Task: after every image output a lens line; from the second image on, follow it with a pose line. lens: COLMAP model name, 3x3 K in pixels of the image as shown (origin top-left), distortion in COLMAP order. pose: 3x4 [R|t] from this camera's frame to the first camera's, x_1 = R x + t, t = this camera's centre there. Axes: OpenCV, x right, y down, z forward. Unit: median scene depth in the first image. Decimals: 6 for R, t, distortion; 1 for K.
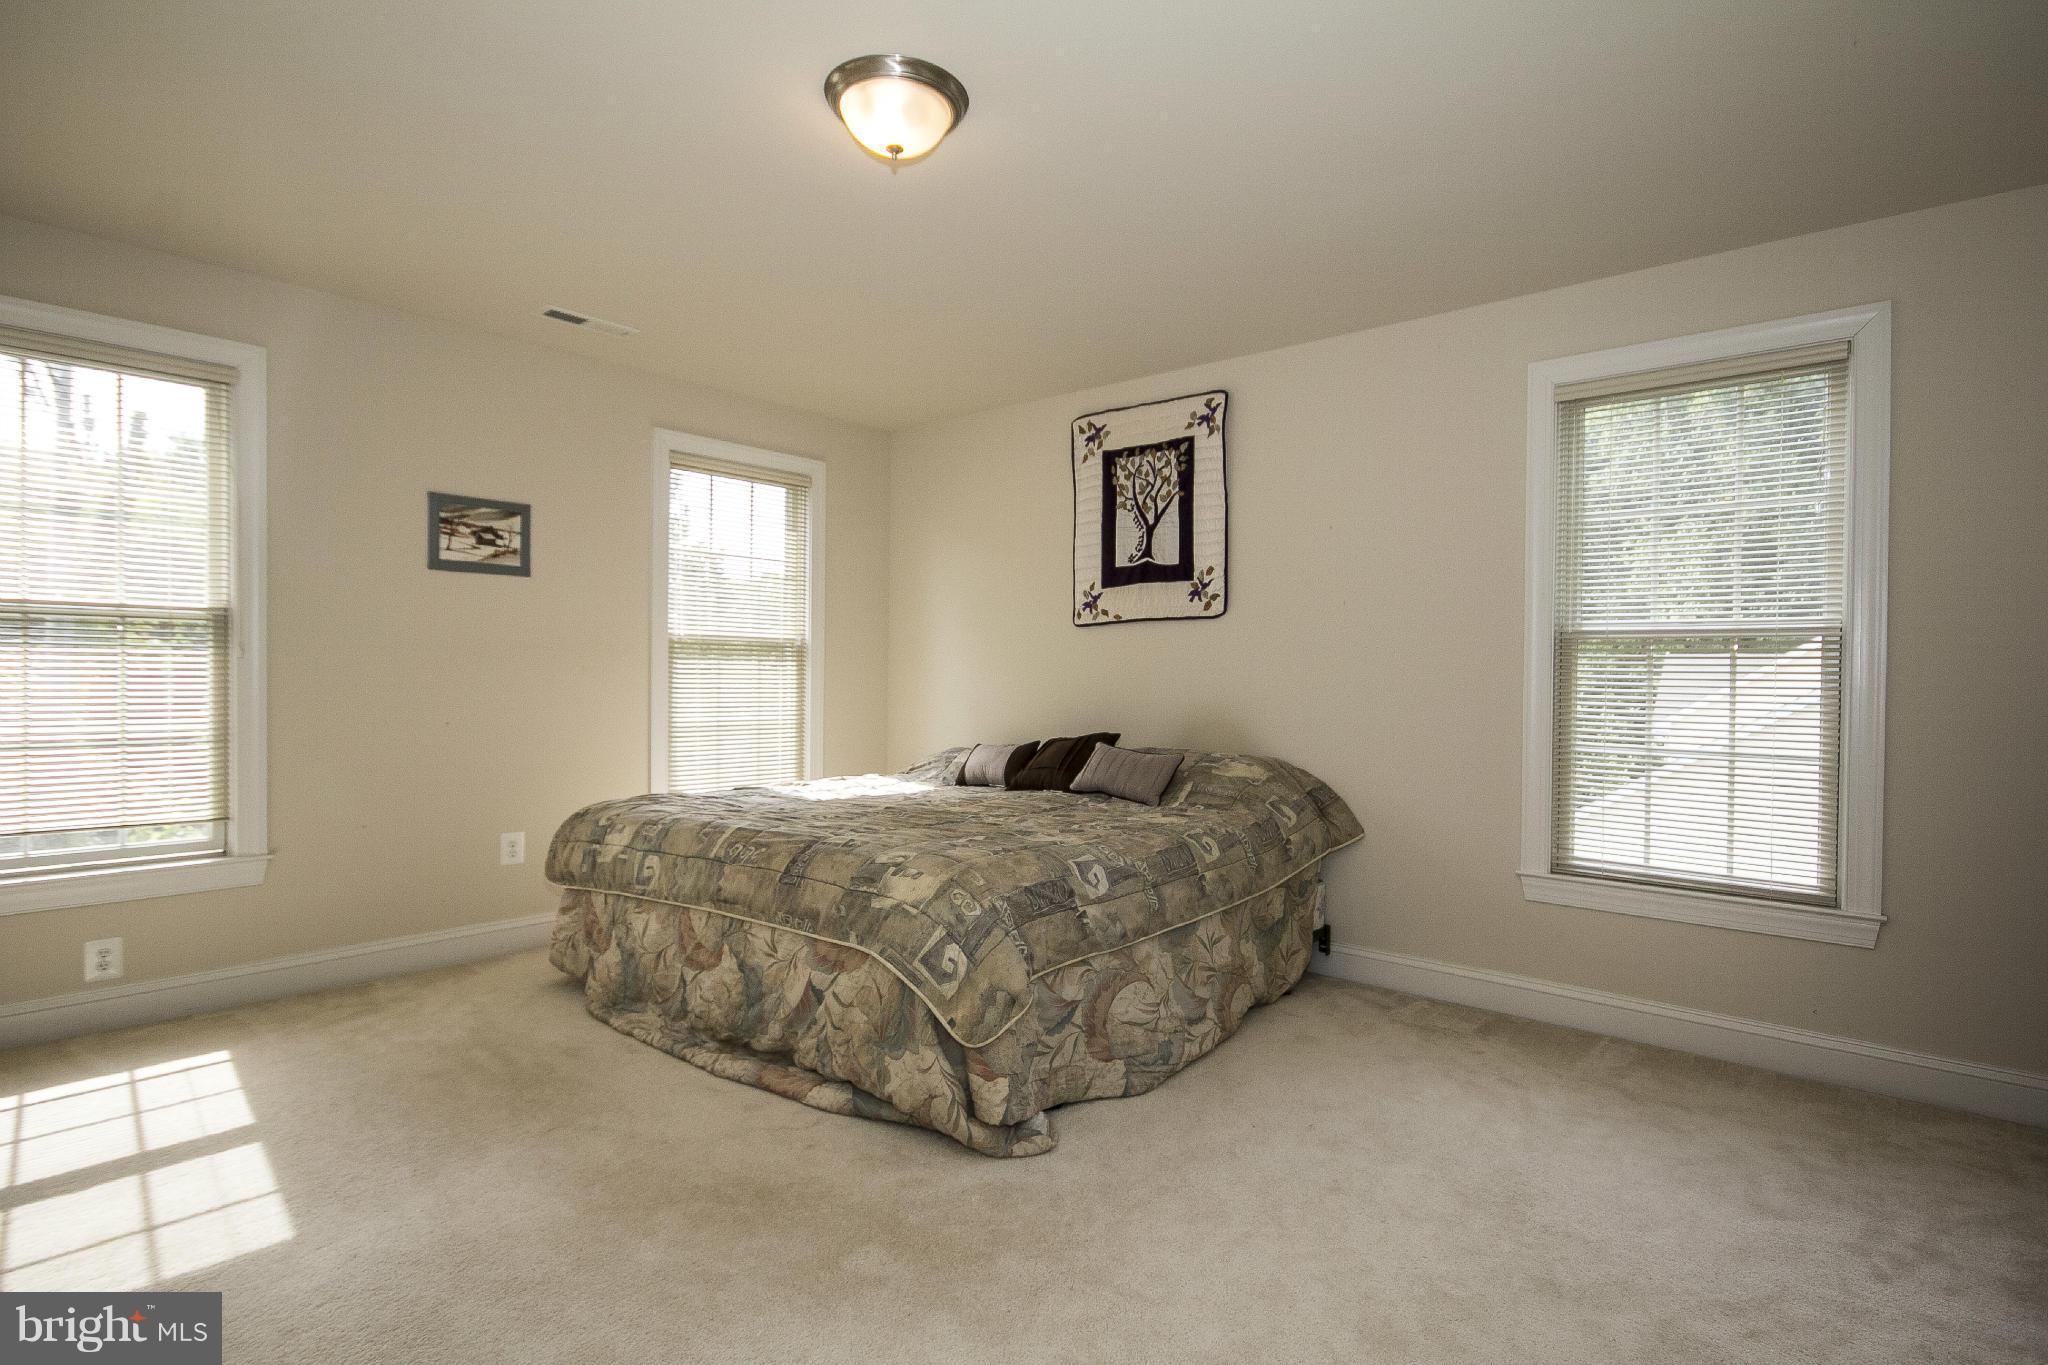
lens RADIAL K [[1096.7, 0, 1019.2], [0, 1096.7, 680.0], [0, 0, 1]] dist [-0.002791, 0.007116]
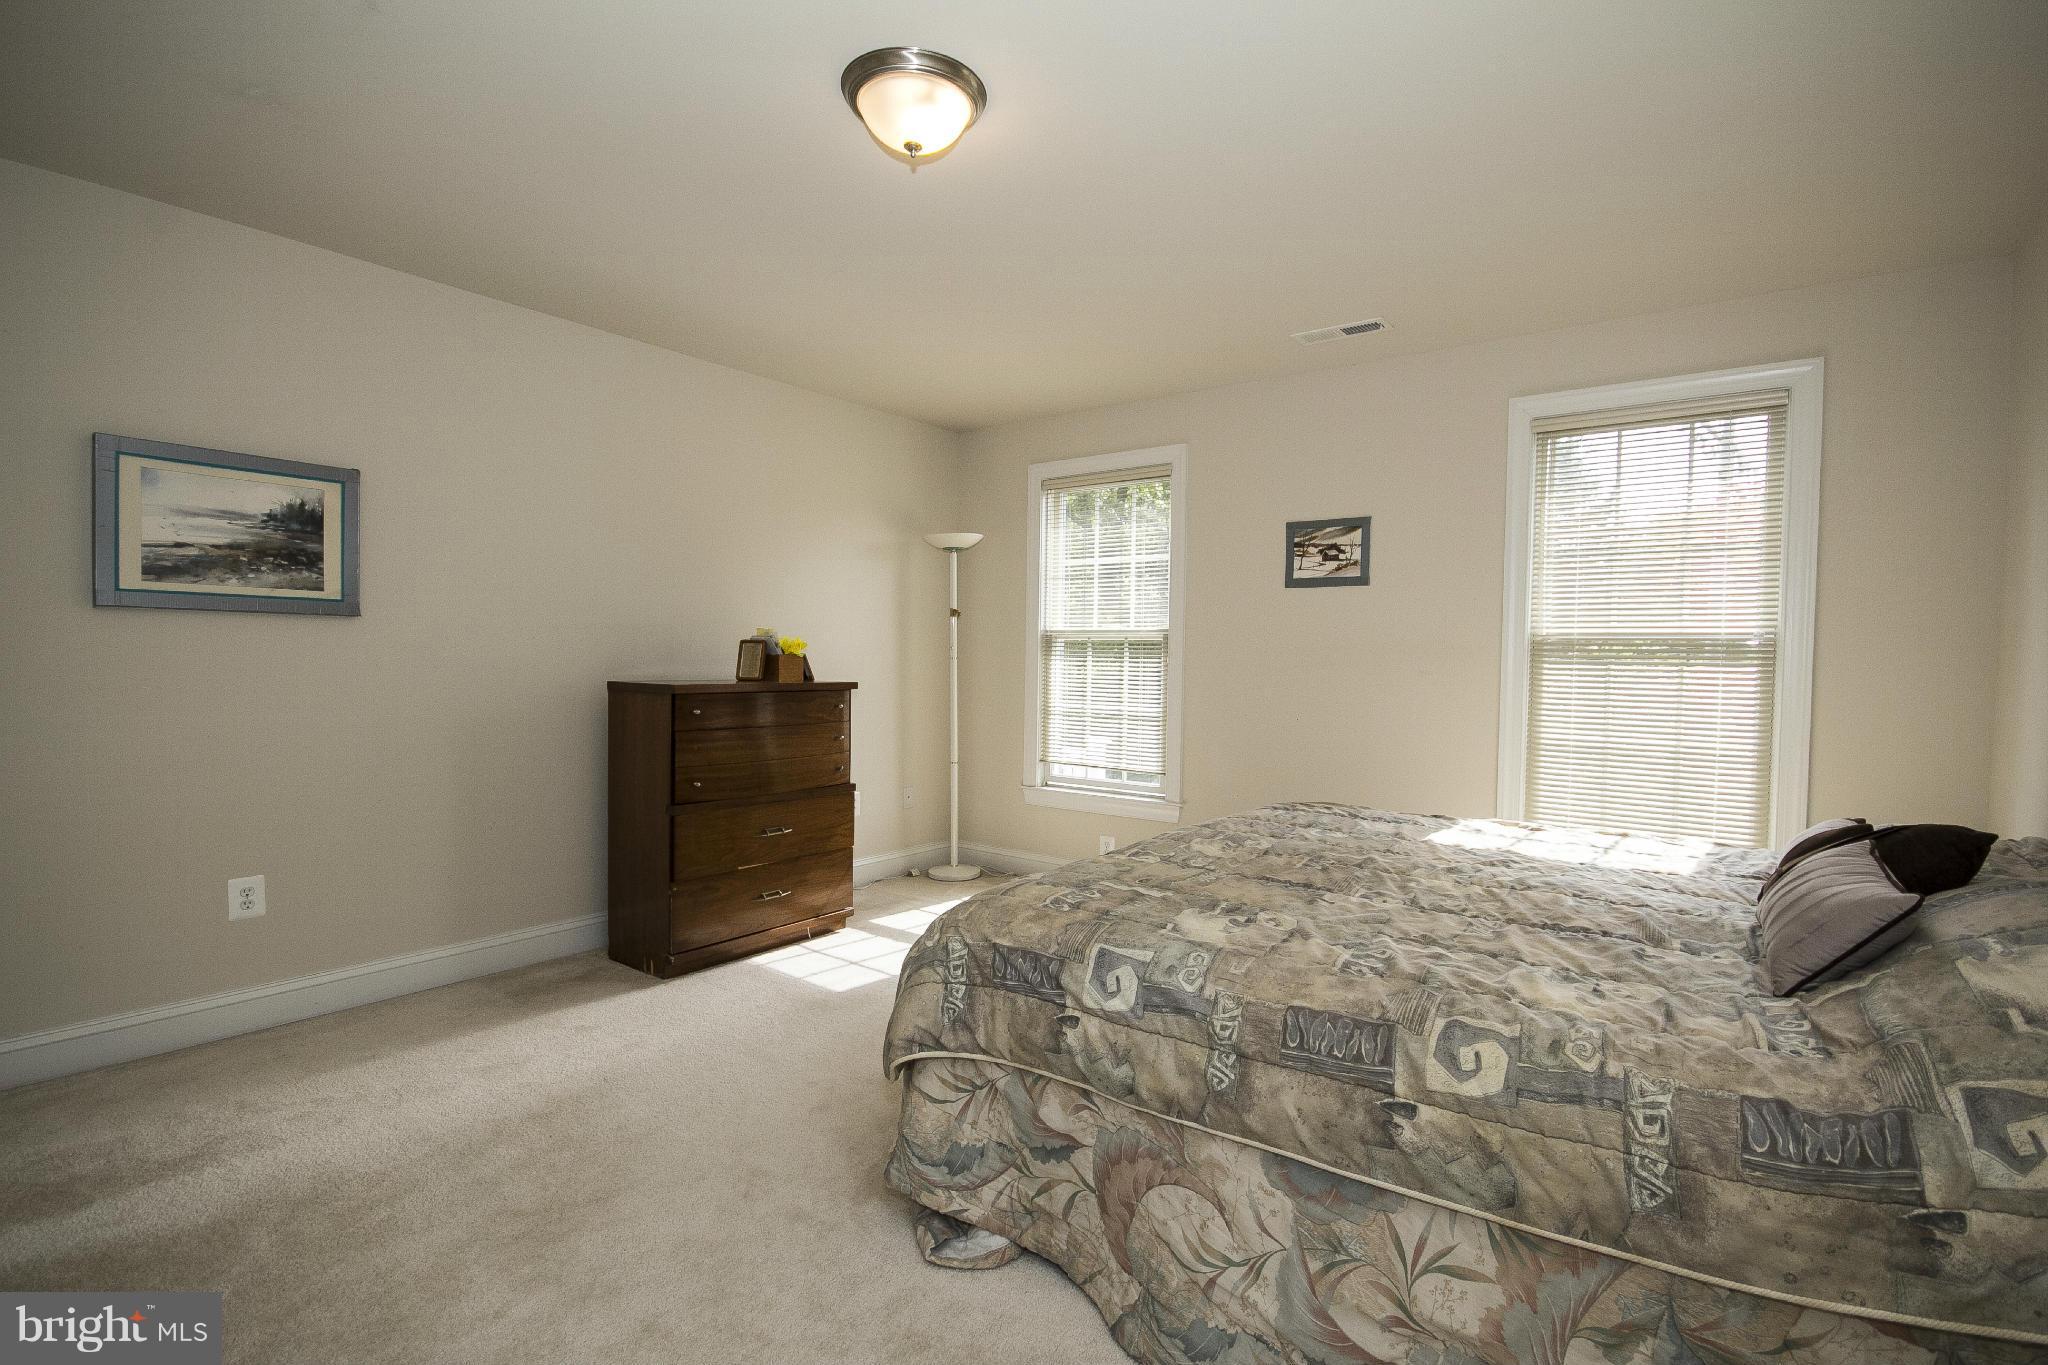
lens RADIAL K [[944.6, 0, 1019.6], [0, 944.6, 682.6], [0, 0, 1]] dist [-0.010801, -0.000173]
pose [[0.047087, 0.015088, -0.998777, 0.456782], [-0.021060, 0.999679, 0.014109, -0.006998], [0.998669, 0.020370, 0.047390, 0.651067]]
